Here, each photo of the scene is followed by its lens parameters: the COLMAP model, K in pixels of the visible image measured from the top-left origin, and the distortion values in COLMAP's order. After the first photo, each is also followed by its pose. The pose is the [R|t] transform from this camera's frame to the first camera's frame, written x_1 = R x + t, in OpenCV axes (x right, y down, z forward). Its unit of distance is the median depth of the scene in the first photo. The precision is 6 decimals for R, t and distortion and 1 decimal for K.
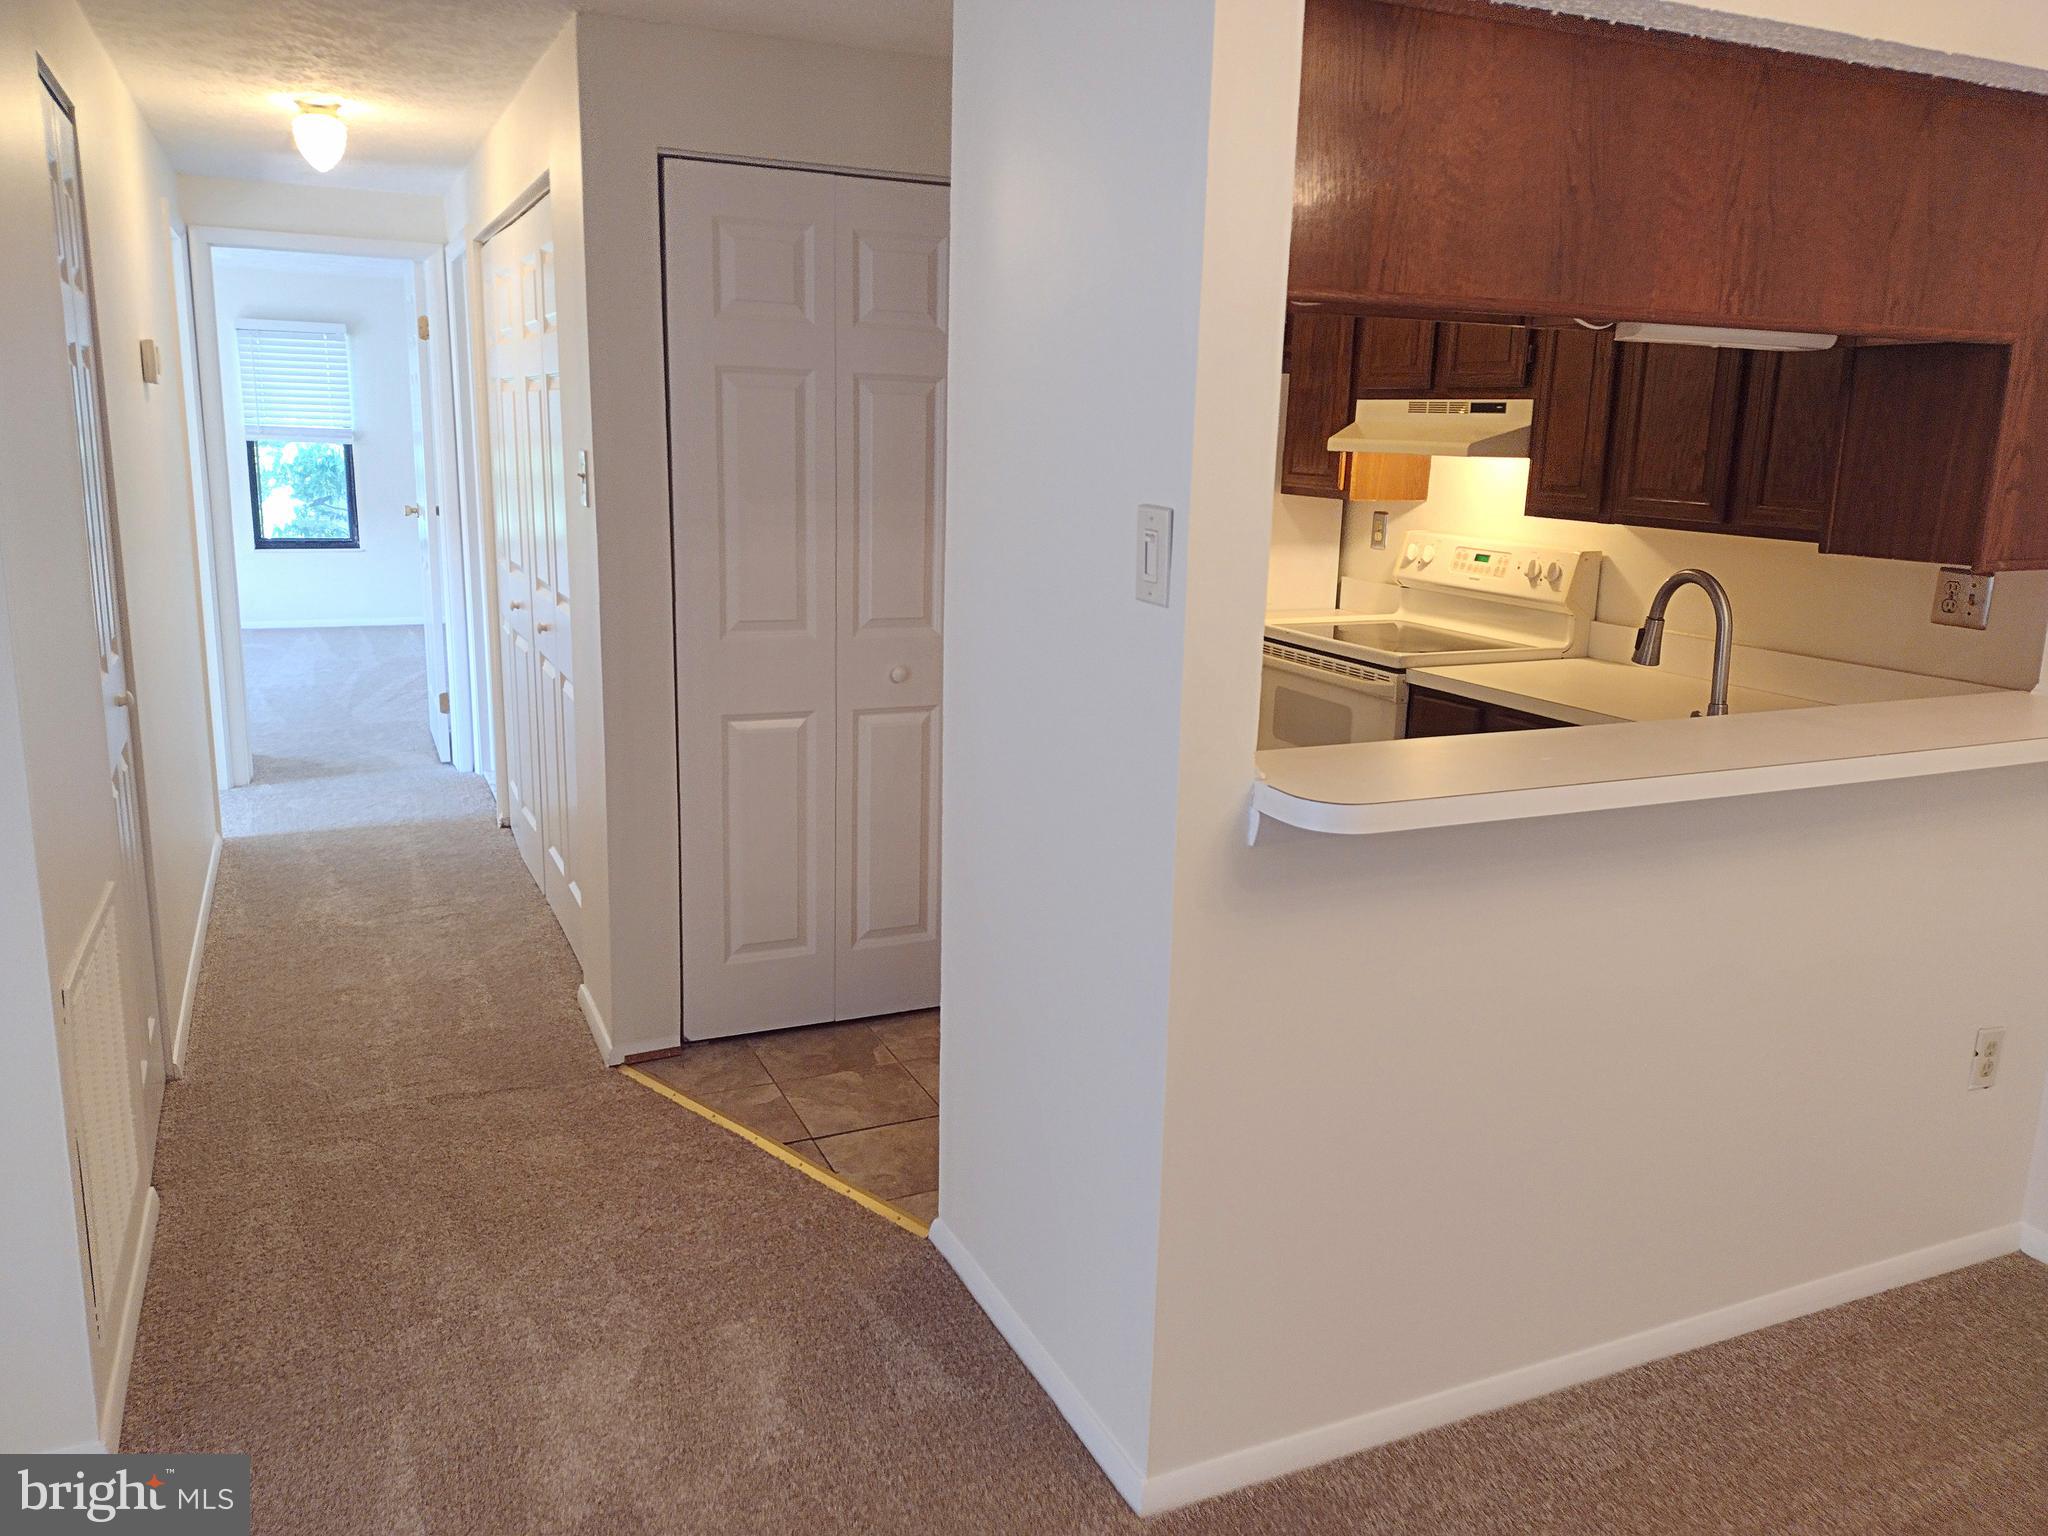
lens RADIAL K [[1534.0, 0, 1022.7], [0, 1534.0, 754.8], [0, 0, 1]] dist [0.041527, -0.055234]
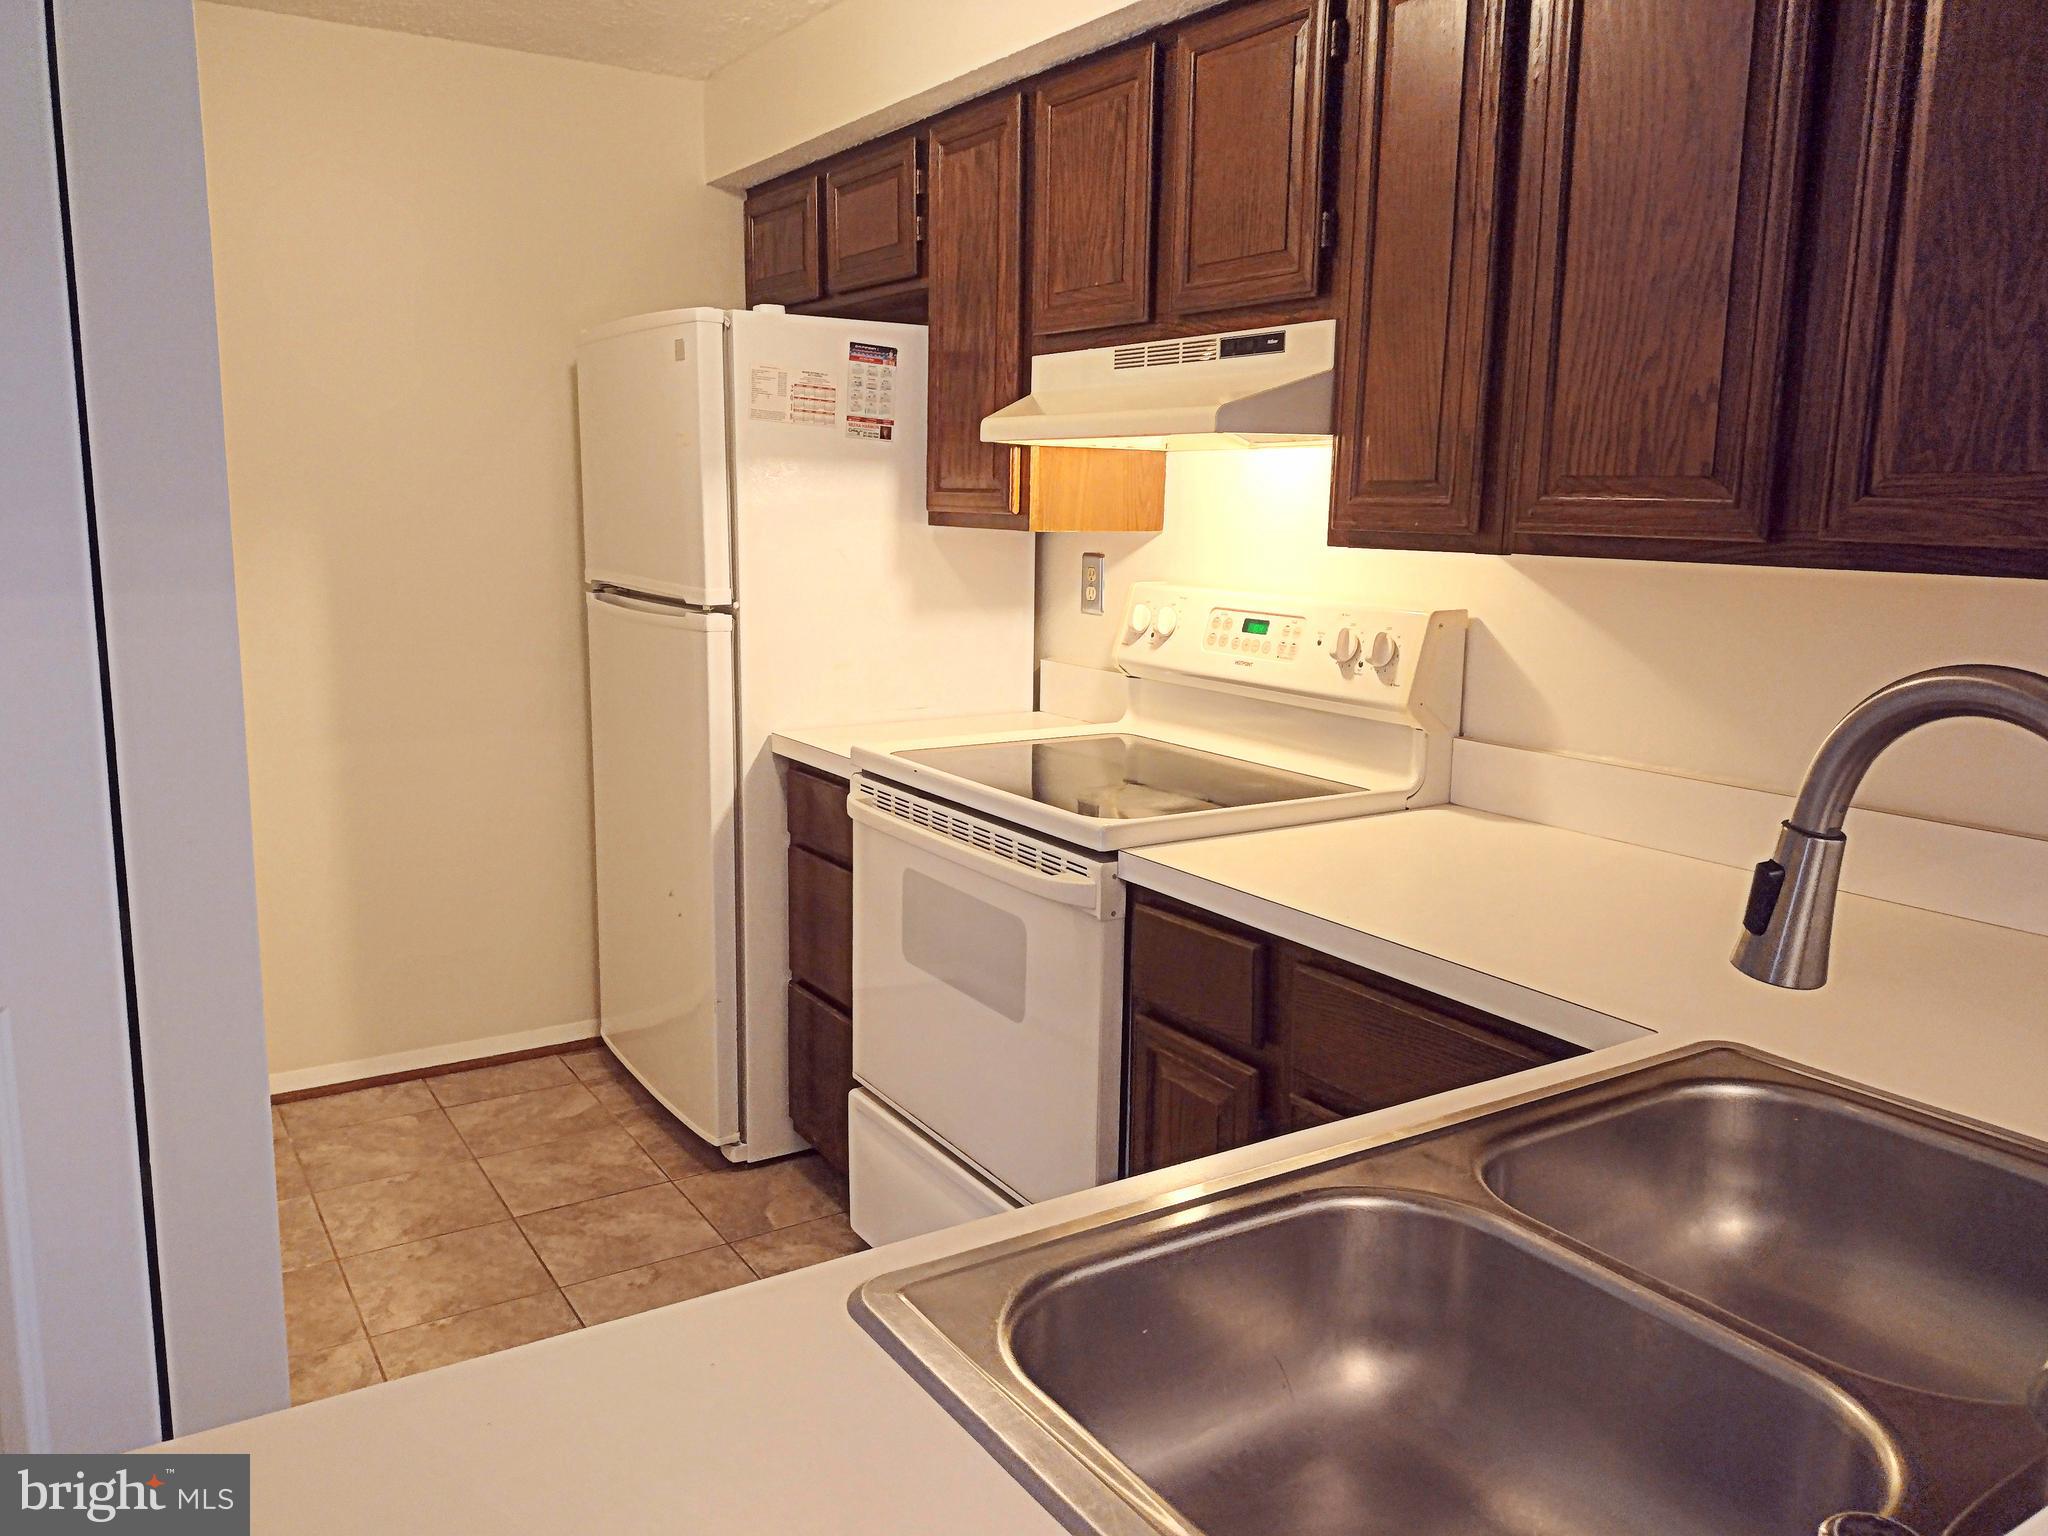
lens RADIAL K [[1534.0, 0, 1053.6], [0, 1534.0, 768.1], [0, 0, 1]] dist [0.041527, -0.055234]
pose [[0.988103, -0.037230, 0.149219, 0.152578], [0.042422, 0.998595, -0.031766, -0.067062], [-0.147826, 0.037718, 0.988294, 0.500520]]
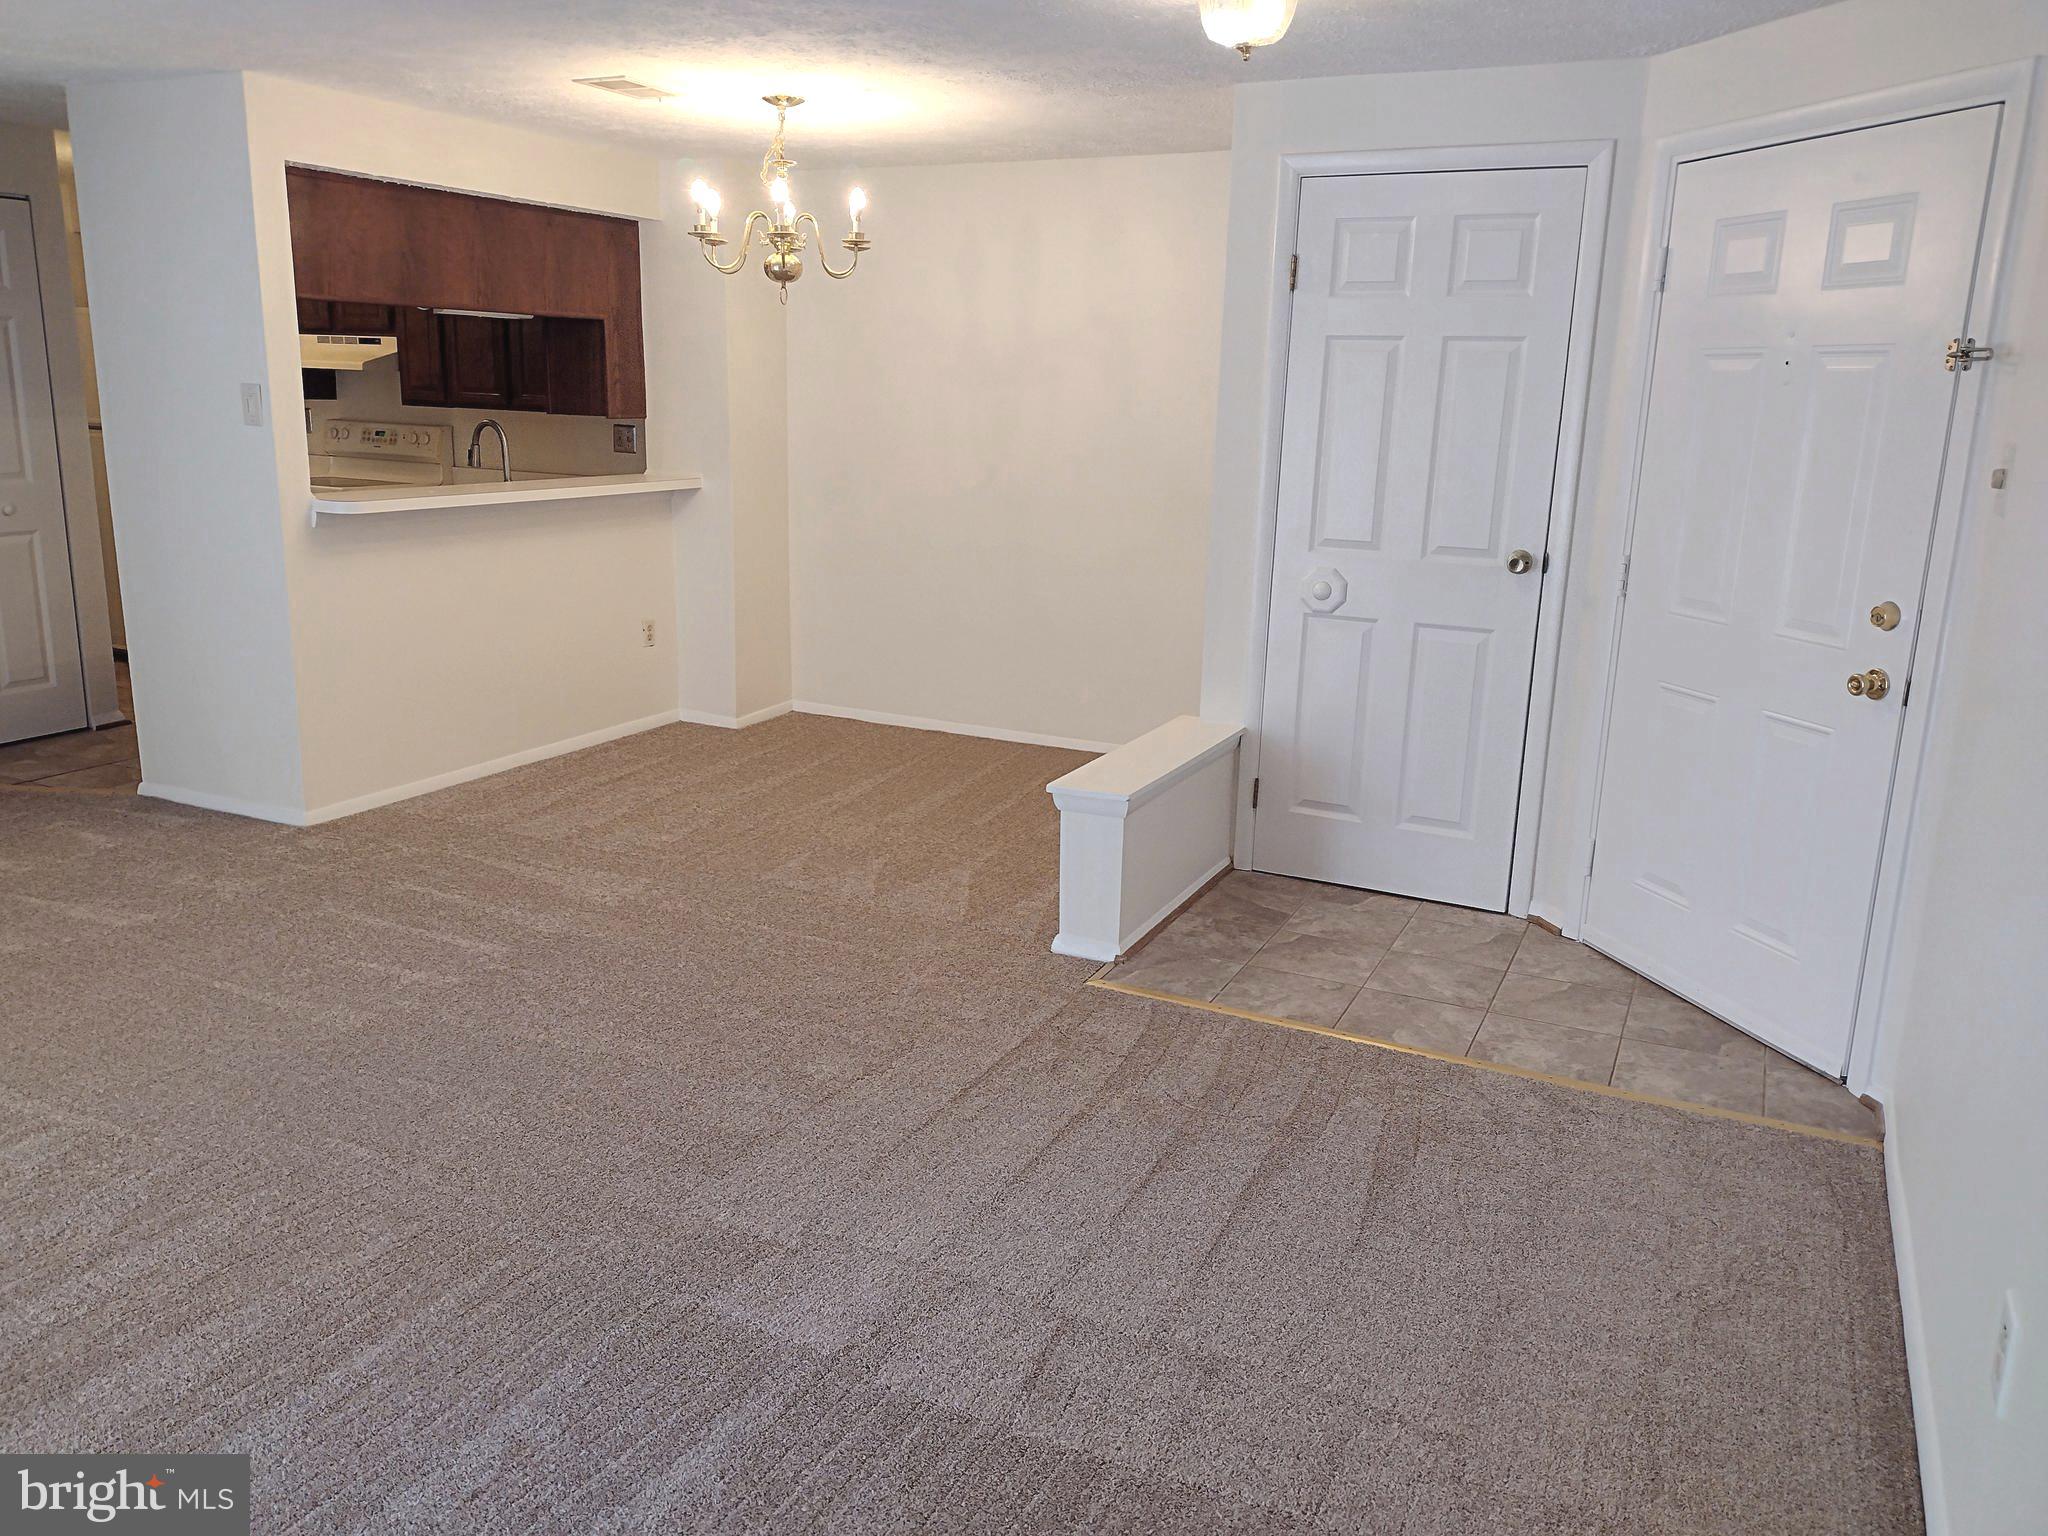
lens RADIAL K [[1534.0, 0, 1030.7], [0, 1534.0, 755.7], [0, 0, 1]] dist [0.041527, -0.055234]
pose [[0.766459, -0.156019, 0.623056, -0.271832], [0.127840, 0.987697, 0.090065, 0.165854], [-0.629442, 0.010620, 0.776975, -0.776380]]
